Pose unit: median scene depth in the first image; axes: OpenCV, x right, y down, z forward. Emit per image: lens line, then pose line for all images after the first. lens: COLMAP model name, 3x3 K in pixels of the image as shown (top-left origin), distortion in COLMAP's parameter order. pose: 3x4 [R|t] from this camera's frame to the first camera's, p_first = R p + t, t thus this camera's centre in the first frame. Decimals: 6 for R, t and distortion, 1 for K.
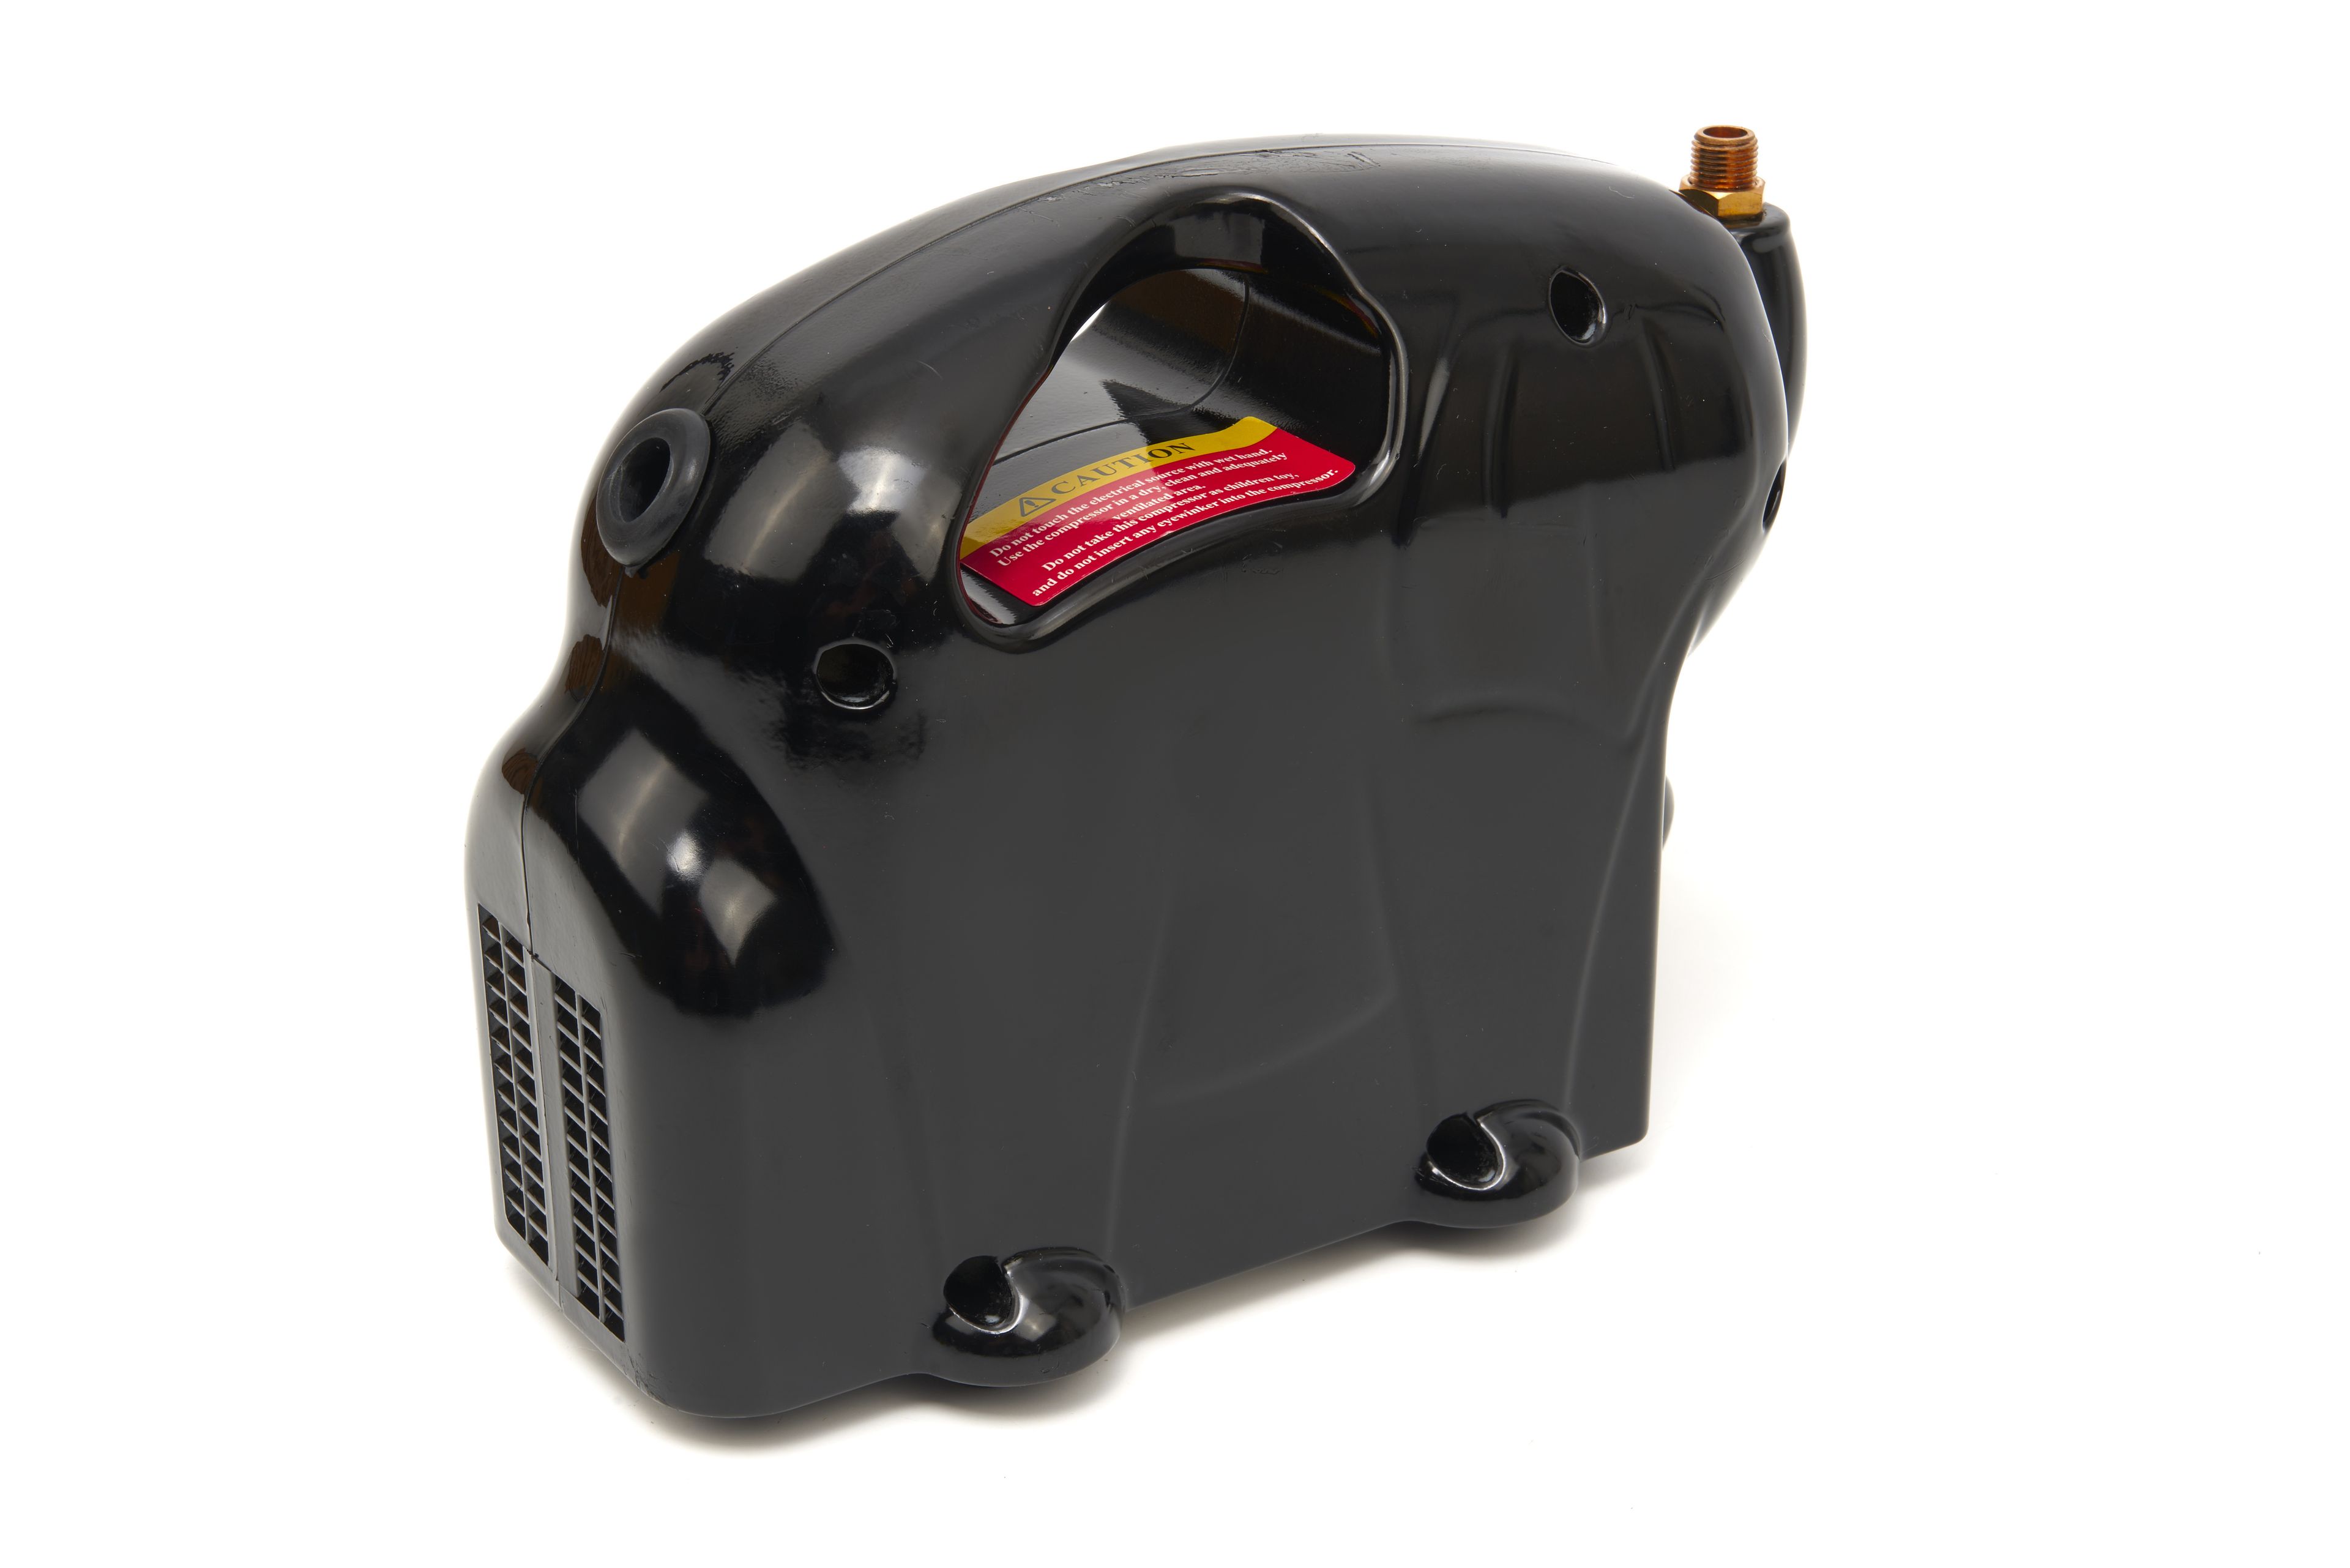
lens RADIAL K [[4262.6, 0, 1175.0], [0, 4262.6, 784.0], [0, 0, 1]] dist [-0.047993, -0.068432]
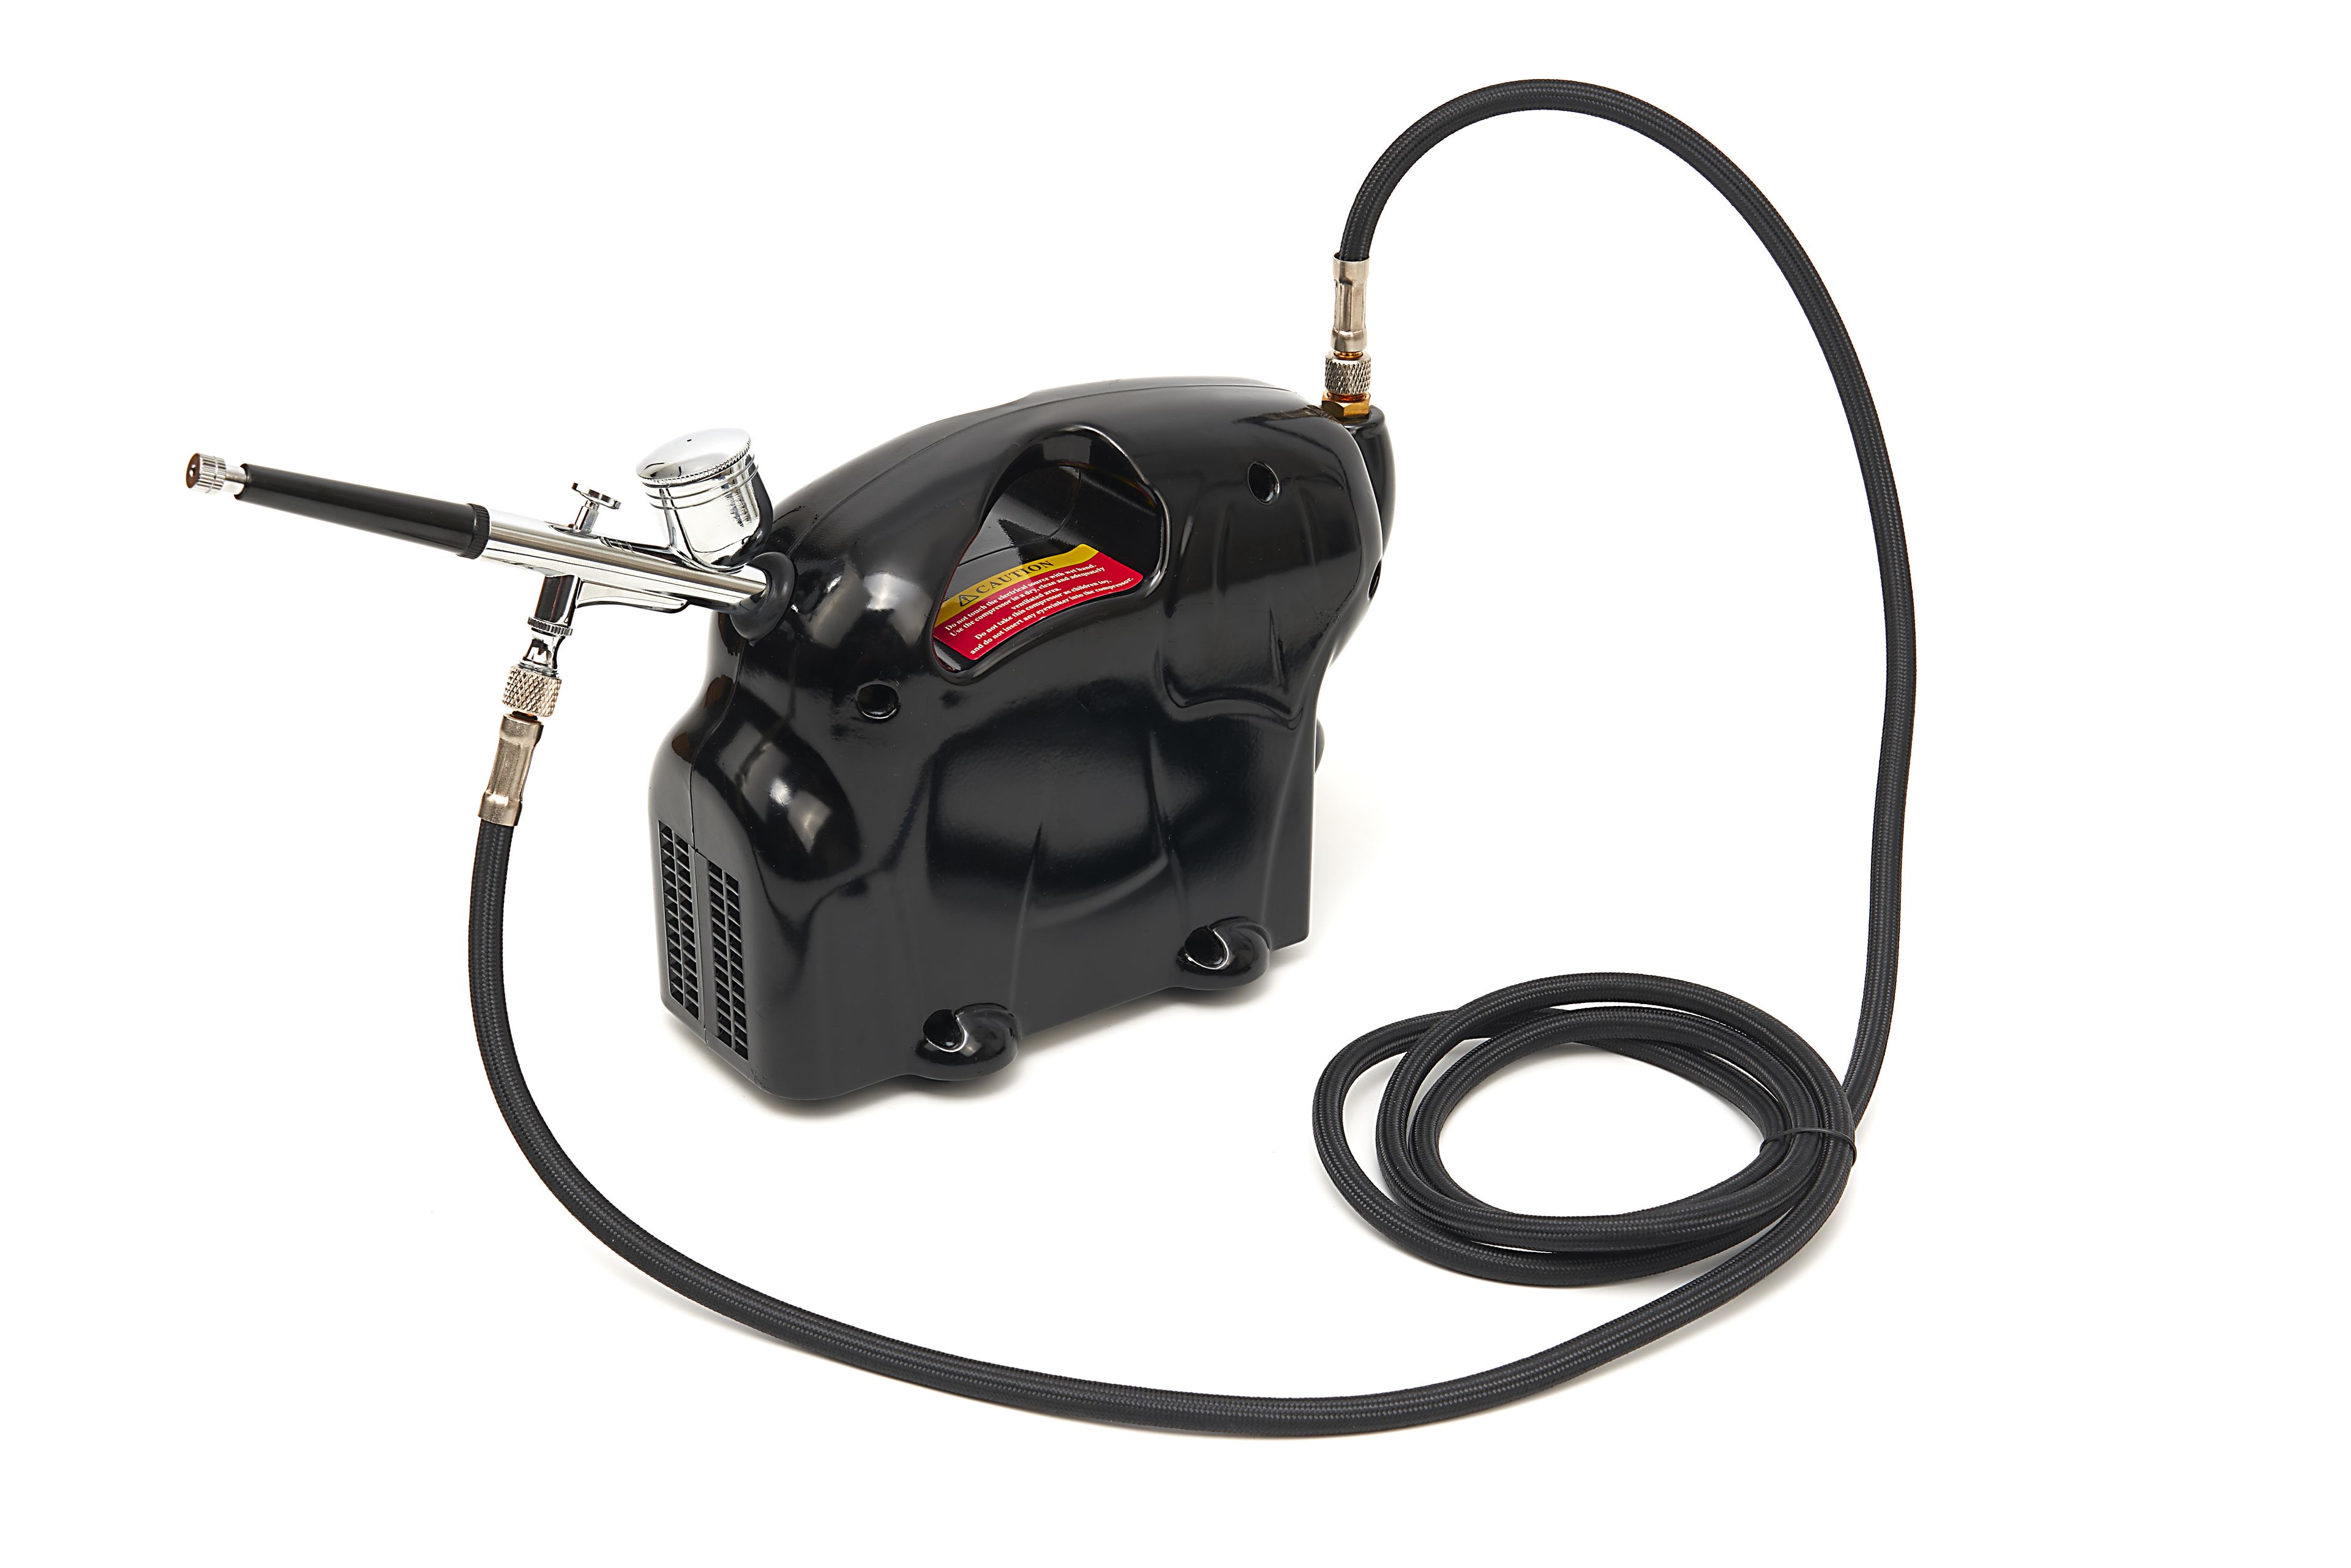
lens RADIAL K [[3509.2, 0, 1175.5], [0, 3509.2, 784.0], [0, 0, 1]] dist [0.003002, 0.000444]
pose [[0.998073, -0.013110, 0.060645, -0.035775], [0.010491, 0.999007, 0.043311, -0.050039], [-0.061153, -0.042591, 0.997219, -0.502543]]
